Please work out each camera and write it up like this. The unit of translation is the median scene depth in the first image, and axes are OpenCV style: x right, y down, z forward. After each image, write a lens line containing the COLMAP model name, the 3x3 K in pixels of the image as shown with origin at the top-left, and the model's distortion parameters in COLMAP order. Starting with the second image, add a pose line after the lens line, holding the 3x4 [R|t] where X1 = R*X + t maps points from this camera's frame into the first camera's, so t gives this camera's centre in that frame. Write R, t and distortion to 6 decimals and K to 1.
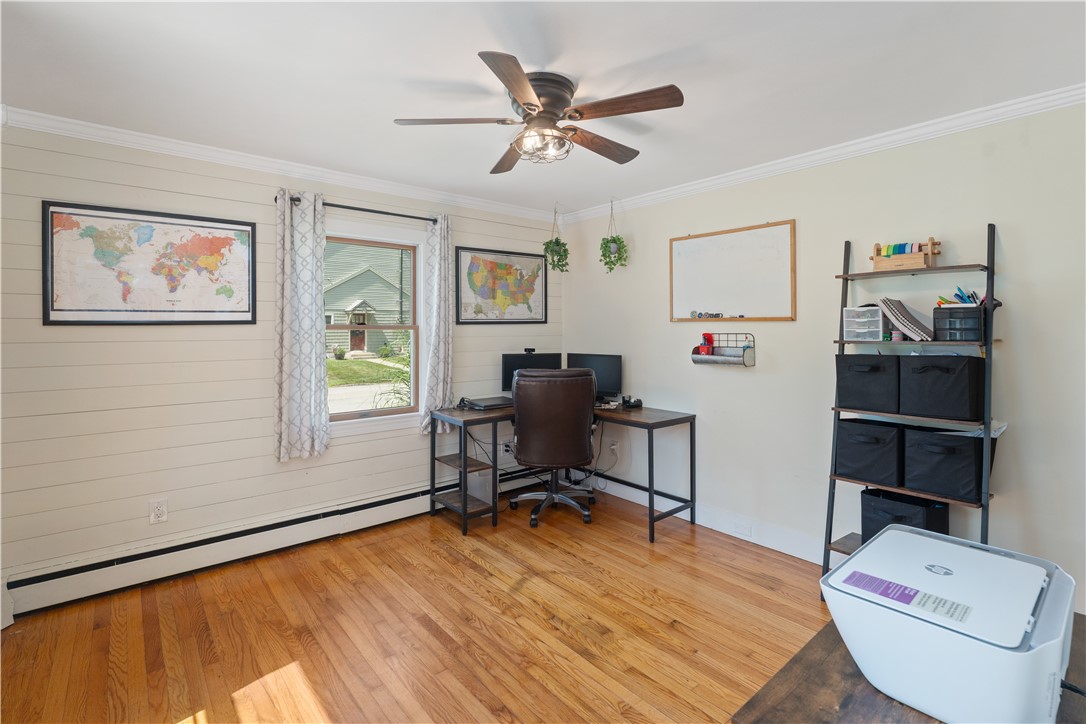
lens RADIAL K [[501.7, 0, 556.6], [0, 501.7, 319.8], [0, 0, 1]] dist [0.001382, 0.000243]
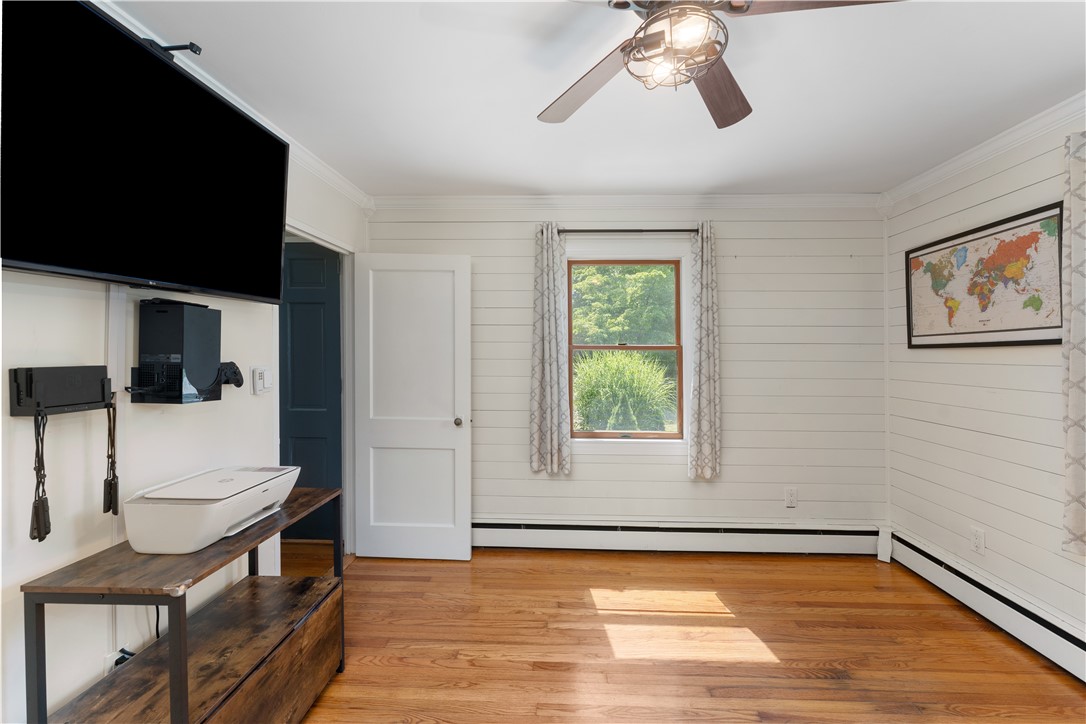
lens RADIAL K [[440.1, 0, 551.7], [0, 440.1, 360.0], [0, 0, 1]] dist [-0.001435, -0.000202]
pose [[-0.678071, 0.007097, -0.734962, 0.388789], [0.006845, 0.999971, 0.003341, 0.028005], [0.734965, -0.002765, -0.678100, 1.009909]]
